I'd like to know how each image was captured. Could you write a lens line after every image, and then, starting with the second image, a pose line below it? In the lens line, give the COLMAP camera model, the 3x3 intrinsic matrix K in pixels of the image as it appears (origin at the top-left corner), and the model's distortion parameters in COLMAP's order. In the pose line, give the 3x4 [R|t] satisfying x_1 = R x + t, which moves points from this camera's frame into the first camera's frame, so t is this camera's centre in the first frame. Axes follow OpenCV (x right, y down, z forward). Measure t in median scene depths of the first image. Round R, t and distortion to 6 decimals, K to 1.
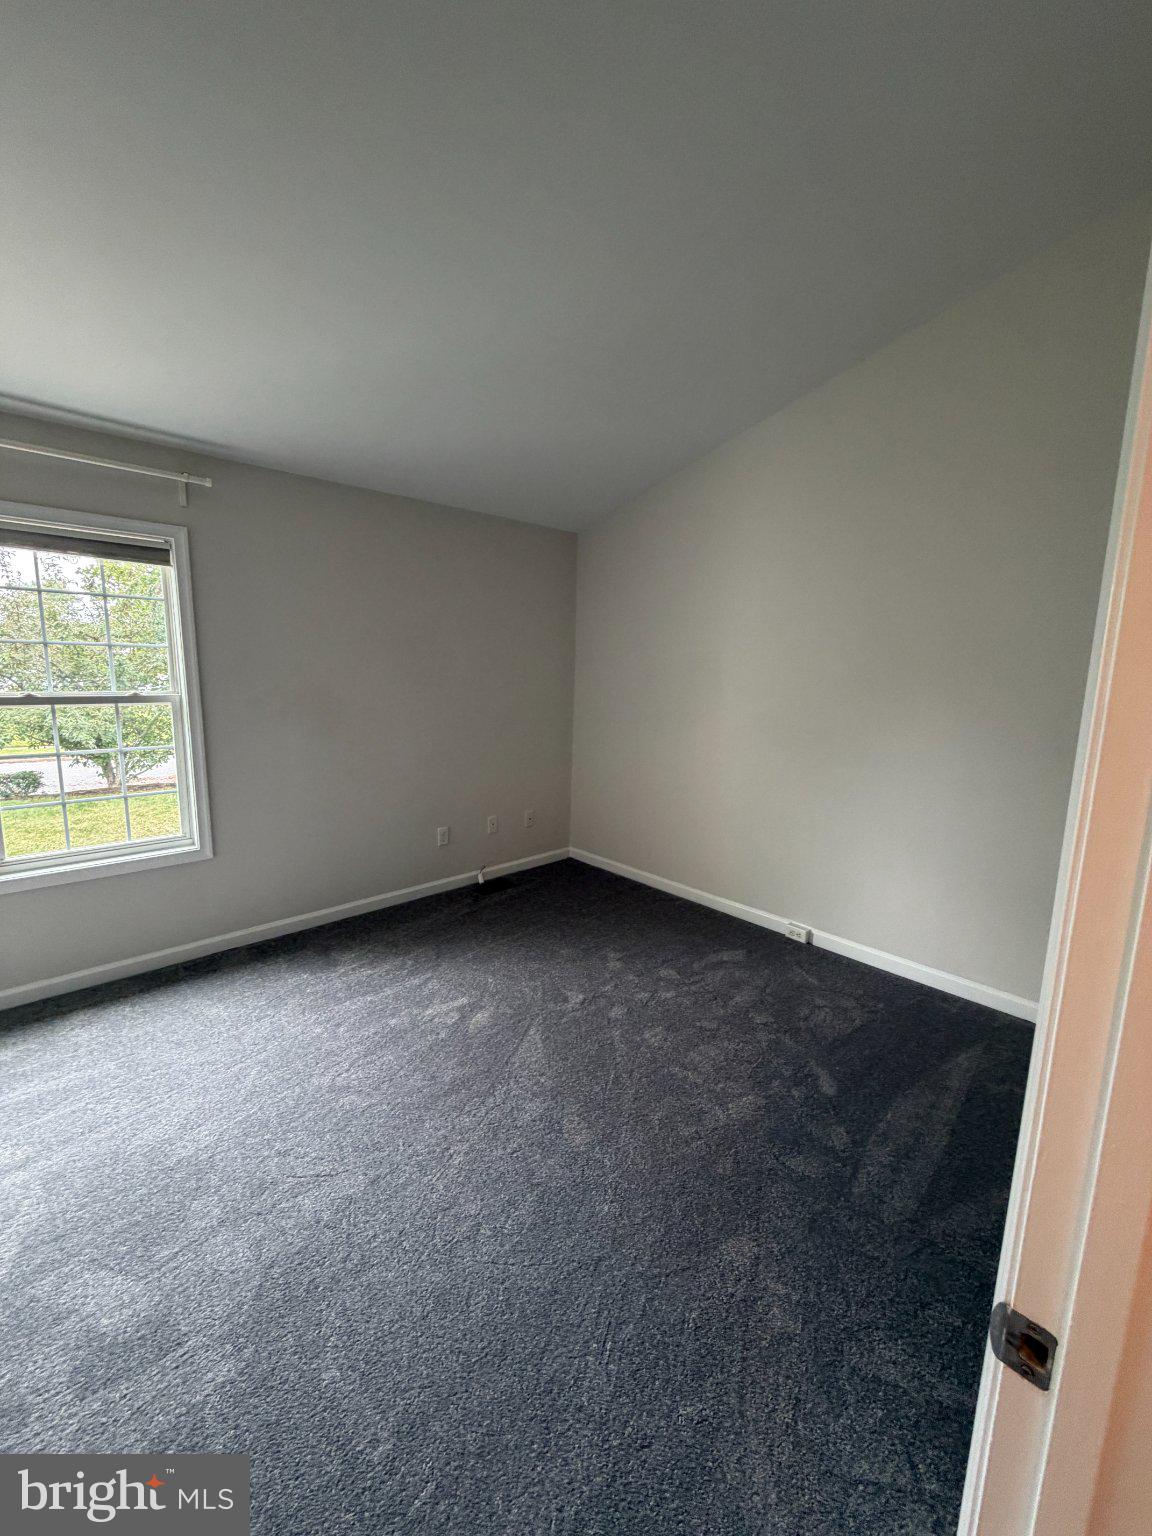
lens RADIAL K [[612.3, 0, 574.9], [0, 612.3, 780.6], [0, 0, 1]] dist [-0.000656, 0.000073]
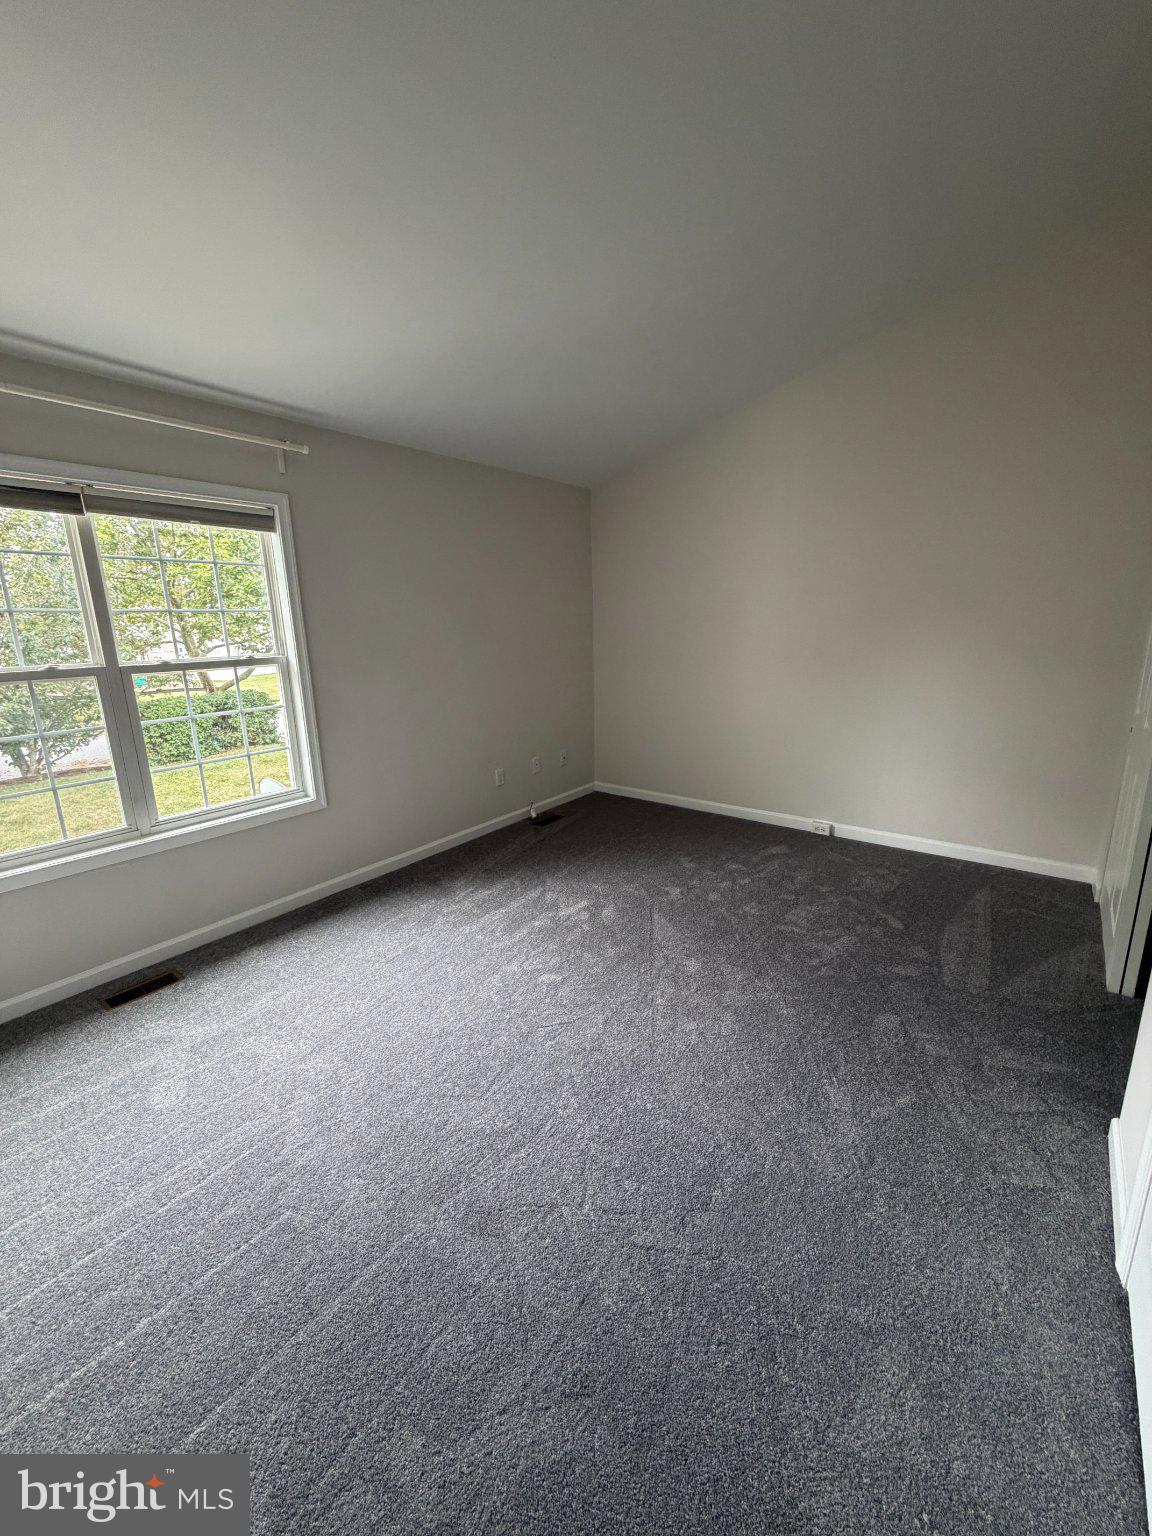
lens RADIAL K [[612.3, 0, 584.4], [0, 612.3, 773.4], [0, 0, 1]] dist [-0.000656, 0.000073]
pose [[0.986560, -0.084273, 0.139994, -0.293764], [0.075203, 0.994787, 0.068874, 0.027903], [-0.145068, -0.057420, 0.987754, -0.130956]]
